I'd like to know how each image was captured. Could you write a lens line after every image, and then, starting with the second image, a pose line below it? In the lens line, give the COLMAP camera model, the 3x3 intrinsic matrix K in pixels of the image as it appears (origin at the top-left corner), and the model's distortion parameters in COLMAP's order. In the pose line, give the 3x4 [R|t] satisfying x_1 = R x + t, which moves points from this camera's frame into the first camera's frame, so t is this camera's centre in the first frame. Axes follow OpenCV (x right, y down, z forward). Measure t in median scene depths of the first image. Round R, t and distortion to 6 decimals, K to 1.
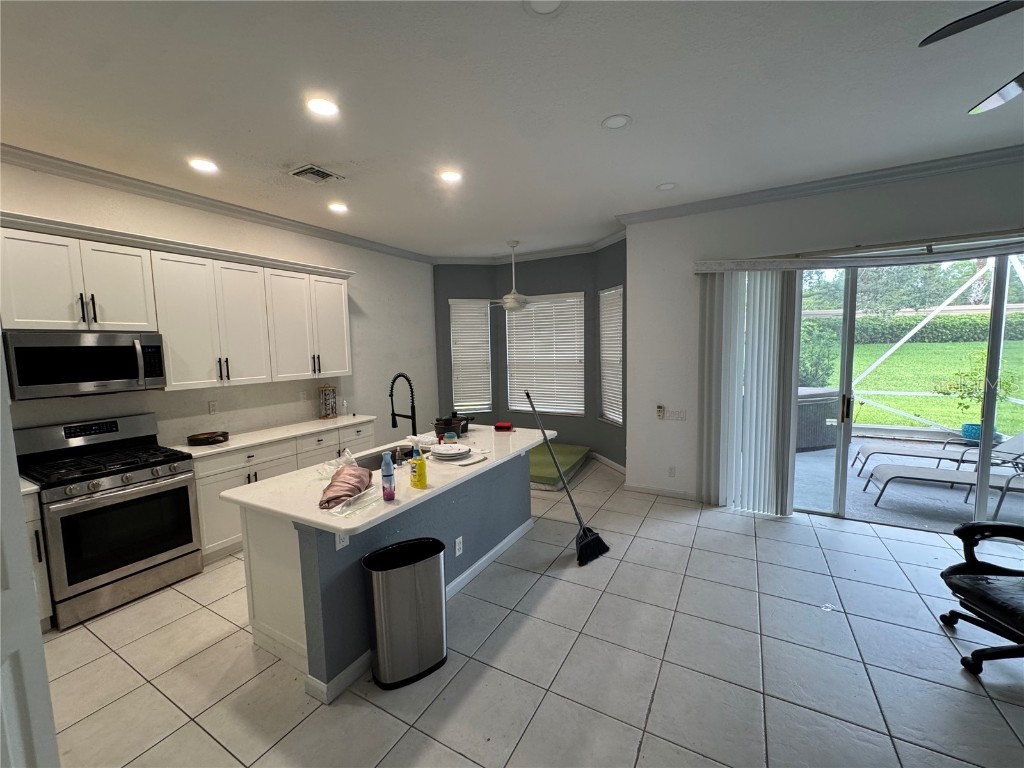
lens RADIAL K [[413.5, 0, 512.9], [0, 413.5, 386.0], [0, 0, 1]] dist [-0.000744, 0.000441]
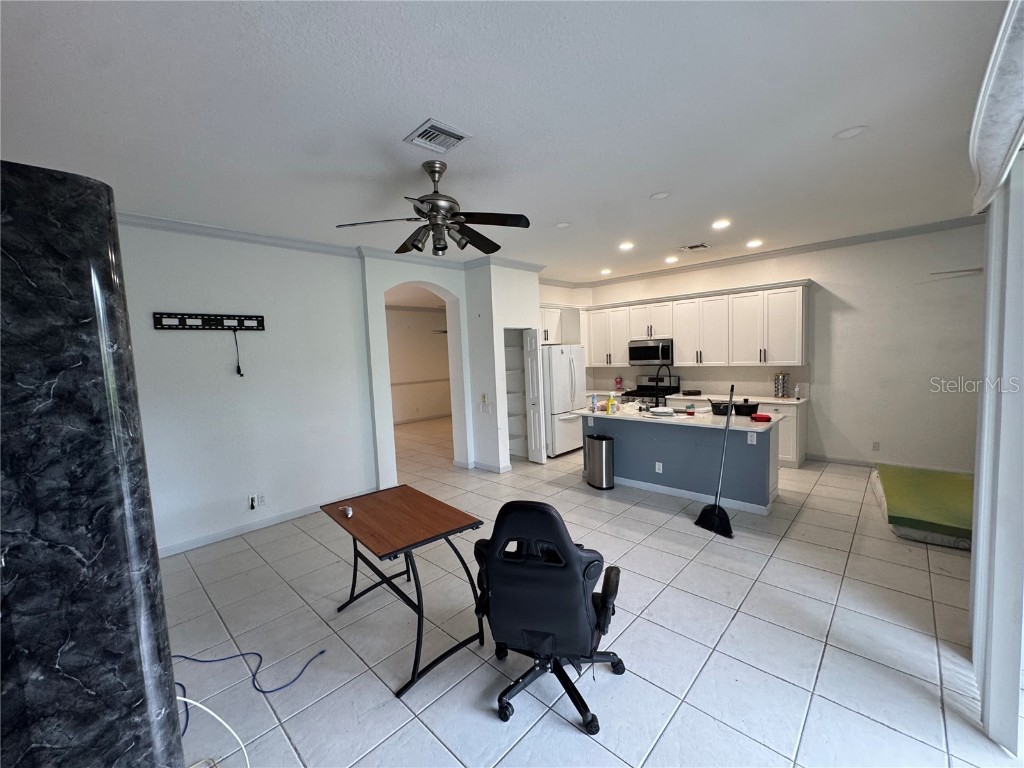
lens RADIAL K [[413.5, 0, 513.5], [0, 413.5, 382.5], [0, 0, 1]] dist [-0.000744, 0.000441]
pose [[-0.234116, 0.103372, -0.966697, 1.201928], [-0.049074, 0.991807, 0.117942, -0.097376], [0.970969, 0.075052, -0.227125, 0.578155]]
